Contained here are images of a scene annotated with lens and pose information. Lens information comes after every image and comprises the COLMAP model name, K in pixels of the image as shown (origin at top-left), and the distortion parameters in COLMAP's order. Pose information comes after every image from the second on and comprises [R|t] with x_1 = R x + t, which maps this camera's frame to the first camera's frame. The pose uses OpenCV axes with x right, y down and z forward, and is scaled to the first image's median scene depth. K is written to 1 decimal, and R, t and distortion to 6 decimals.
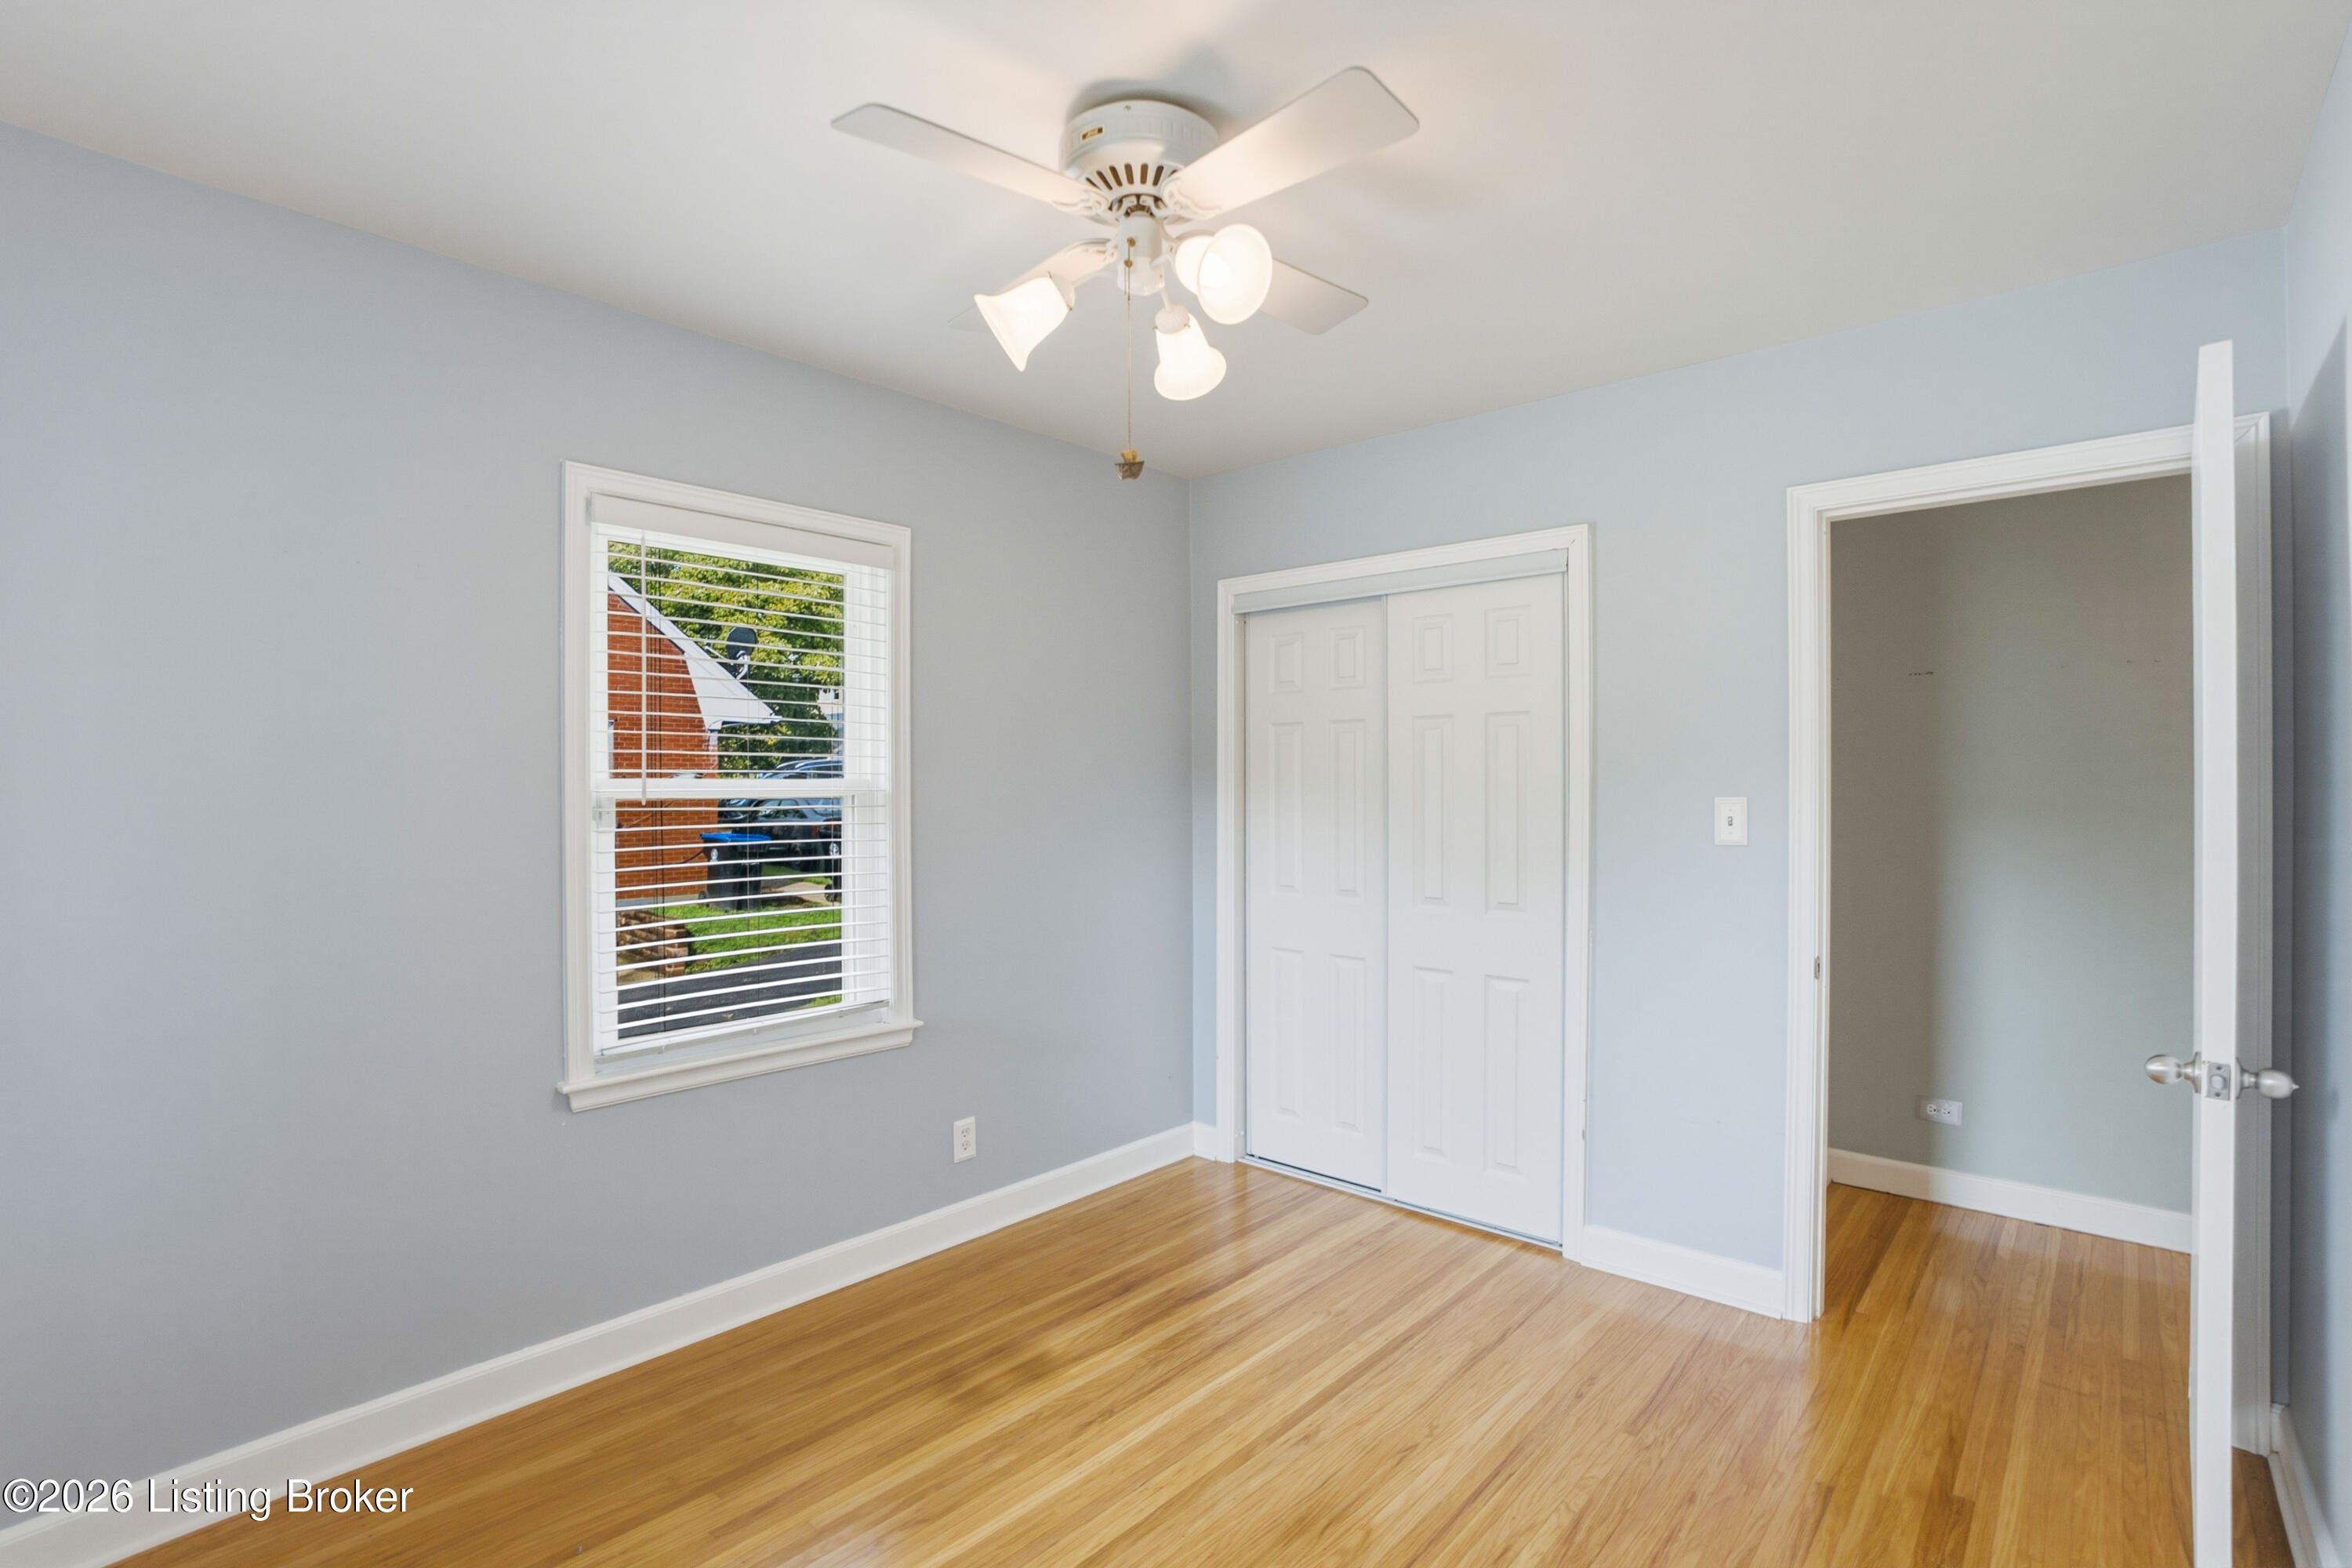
lens RADIAL K [[1111.4, 0, 1176.0], [0, 1111.4, 784.0], [0, 0, 1]] dist [-0.072278, 0.025711]
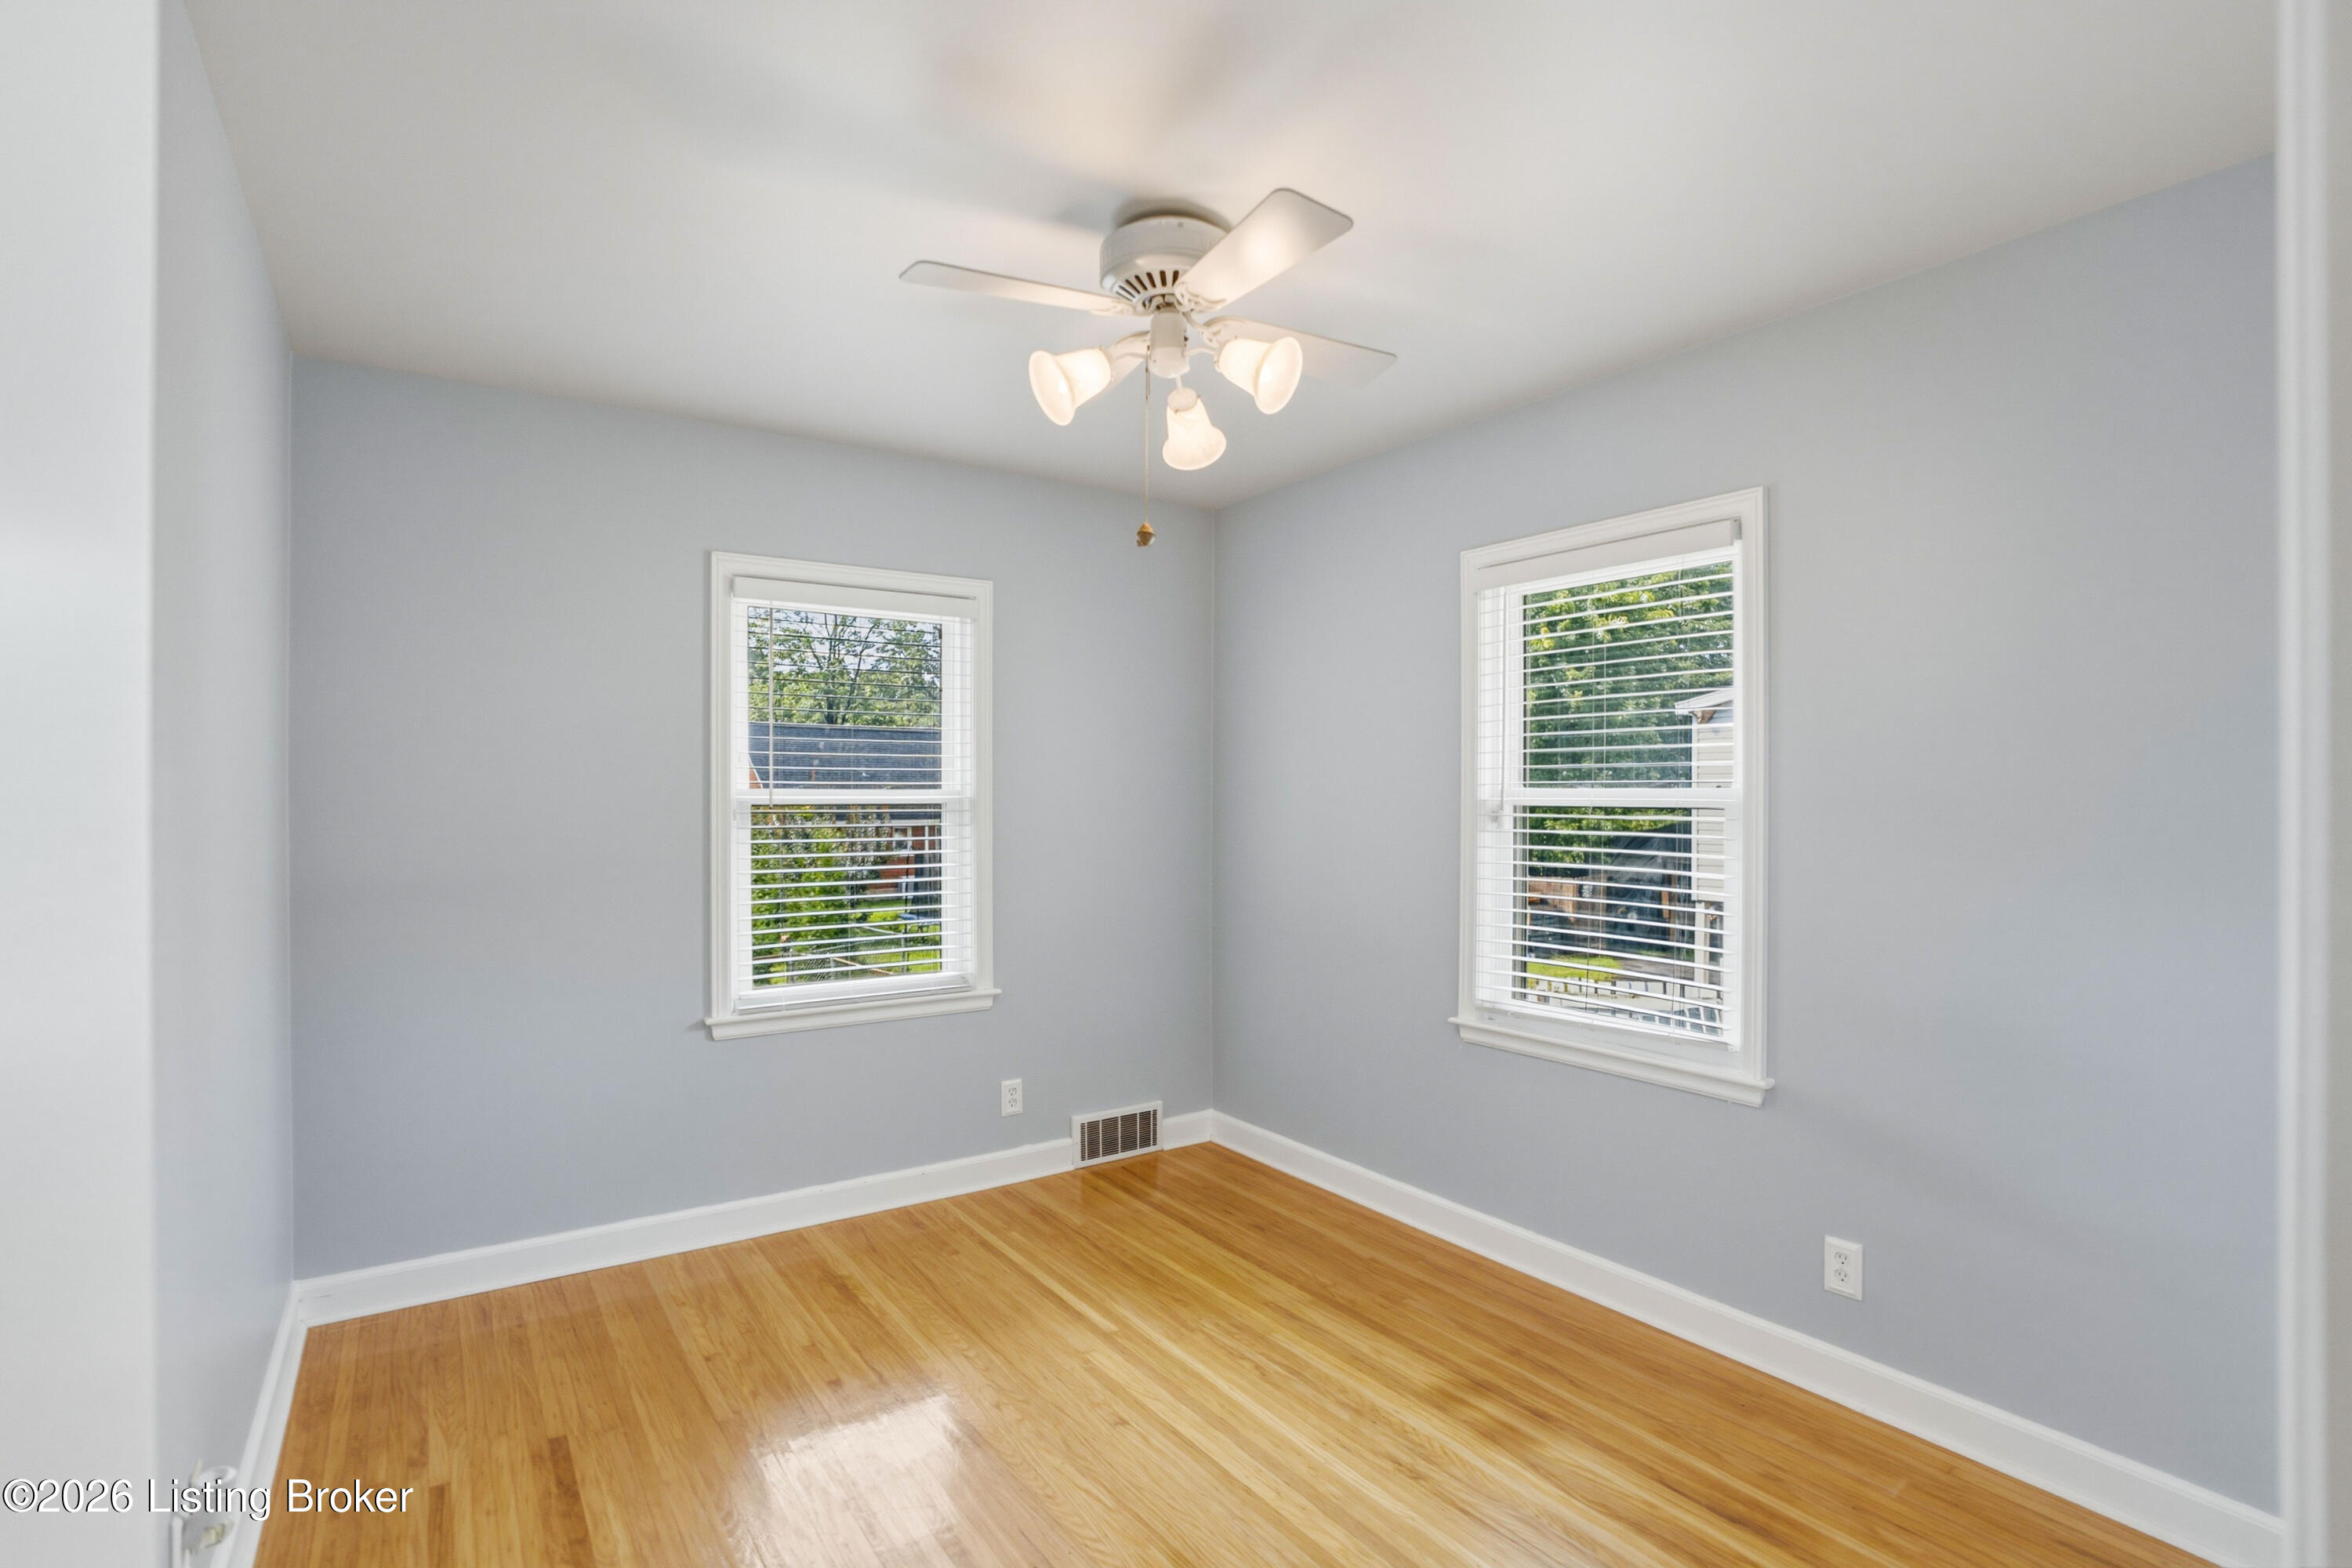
lens RADIAL K [[1111.4, 0, 1176.0], [0, 1111.4, 784.0], [0, 0, 1]] dist [-0.072278, 0.025711]
pose [[-0.231638, -0.003570, -0.972795, 0.815123], [-0.006213, 0.999978, -0.002190, -0.004489], [0.972782, 0.005537, -0.231655, 0.938885]]
